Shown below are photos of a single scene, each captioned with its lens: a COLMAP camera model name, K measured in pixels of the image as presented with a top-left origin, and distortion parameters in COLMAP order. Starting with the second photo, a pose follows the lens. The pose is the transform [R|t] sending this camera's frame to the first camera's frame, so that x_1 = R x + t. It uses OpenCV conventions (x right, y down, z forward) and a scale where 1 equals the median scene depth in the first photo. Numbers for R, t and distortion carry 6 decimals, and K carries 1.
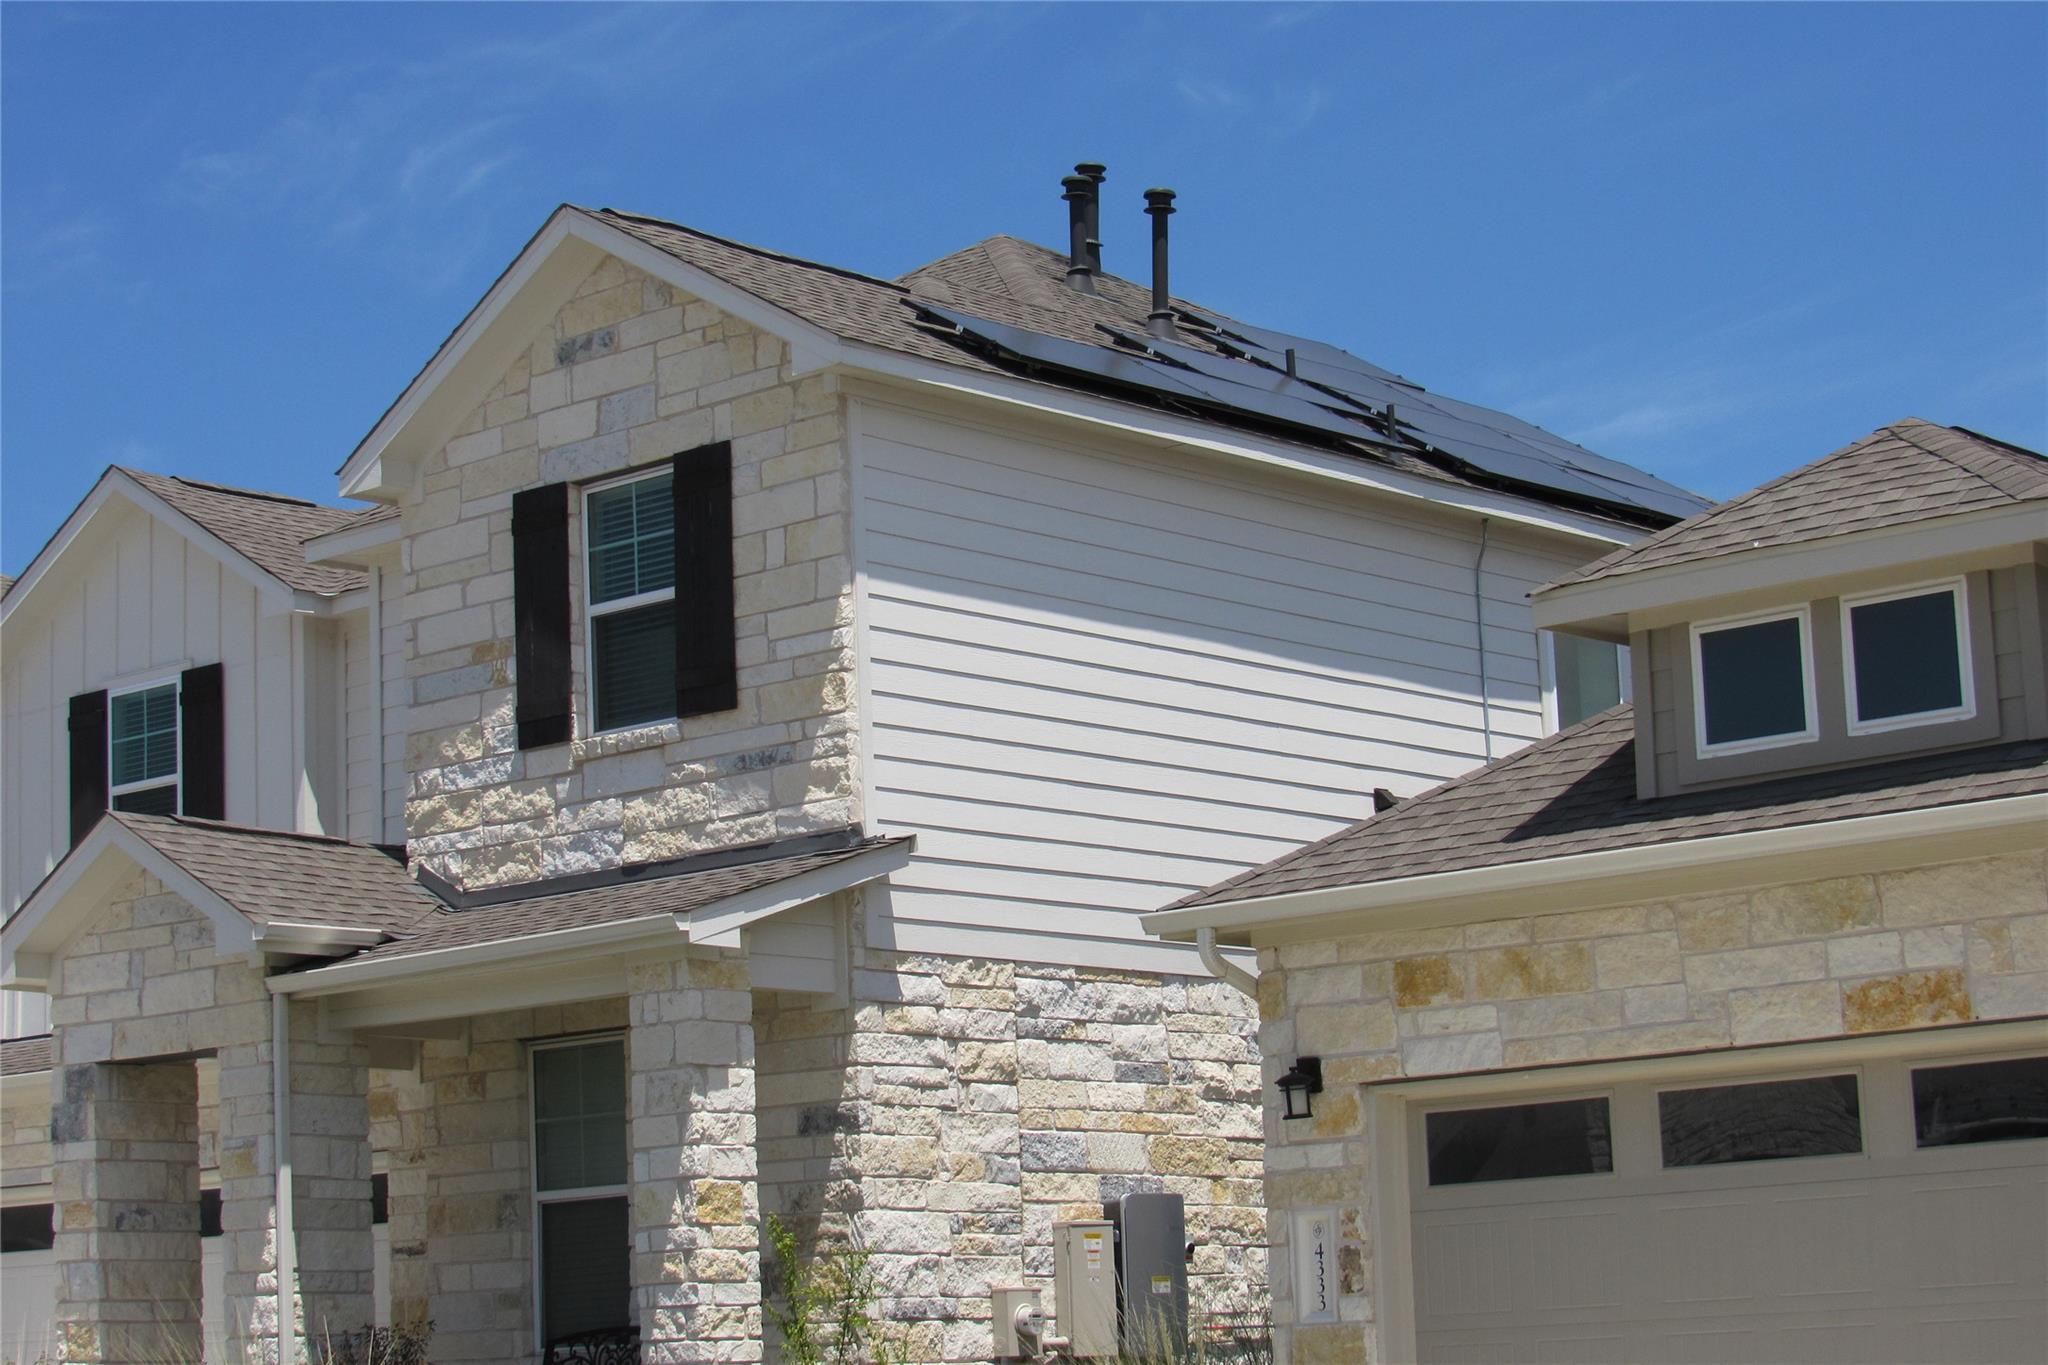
lens RADIAL K [[4215.8, 0, 1023.0], [0, 4215.8, 682.2], [0, 0, 1]] dist [-0.188244, 0.000000]
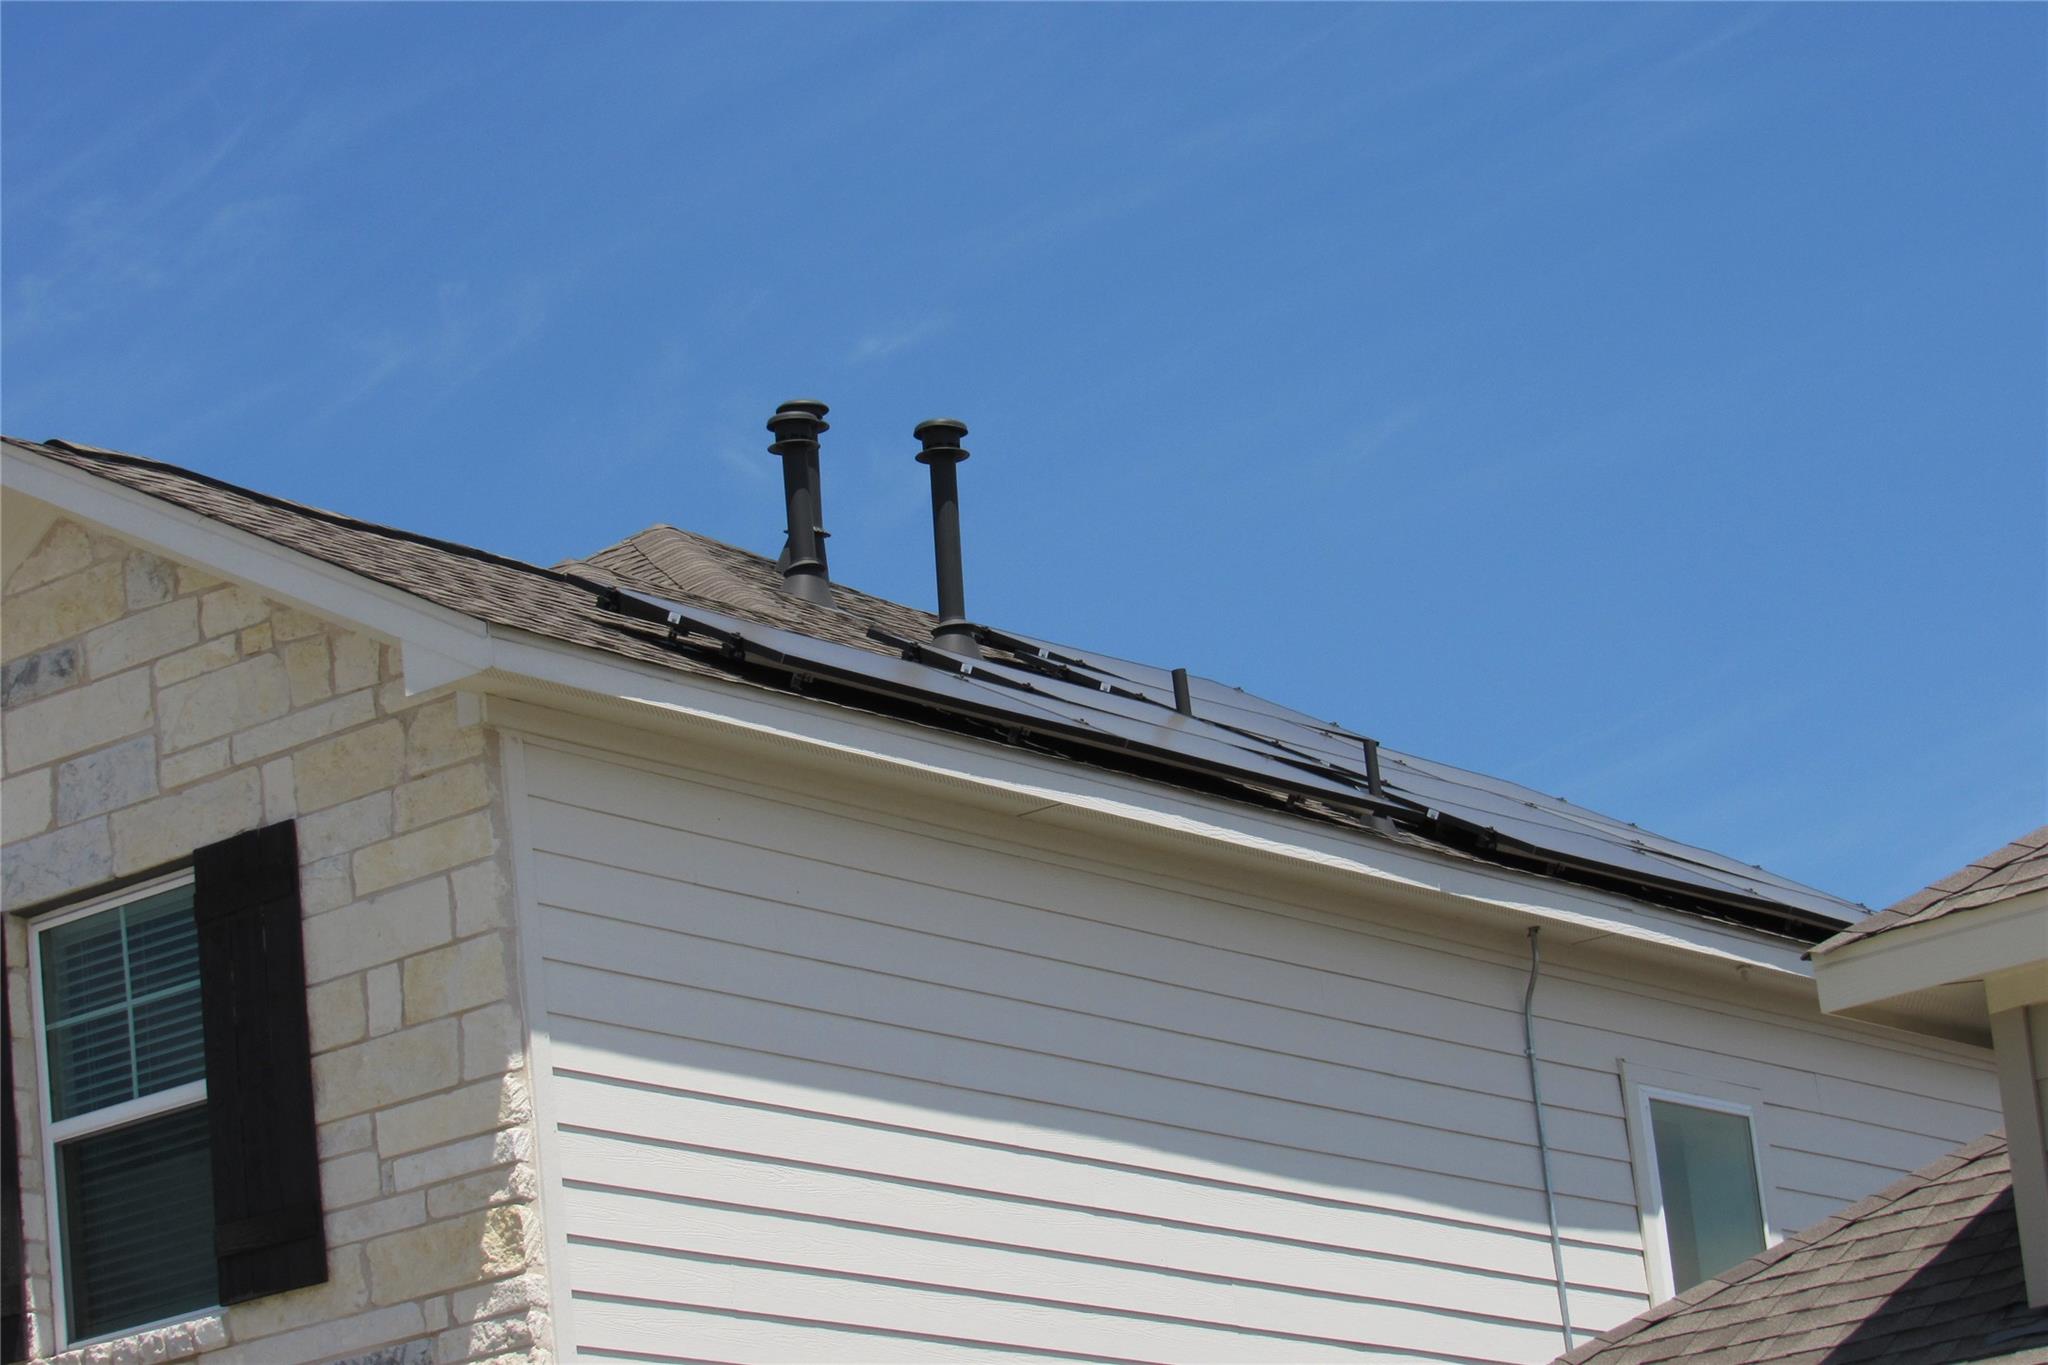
lens RADIAL K [[6402.4, 0, 1024.8], [0, 6402.4, 683.3], [0, 0, 1]] dist [0.025450, 0.000000]
pose [[0.995606, -0.042393, 0.083498, -0.041637], [0.051118, 0.993126, -0.105297, 0.021417], [-0.078460, 0.109102, 0.990929, 0.115696]]
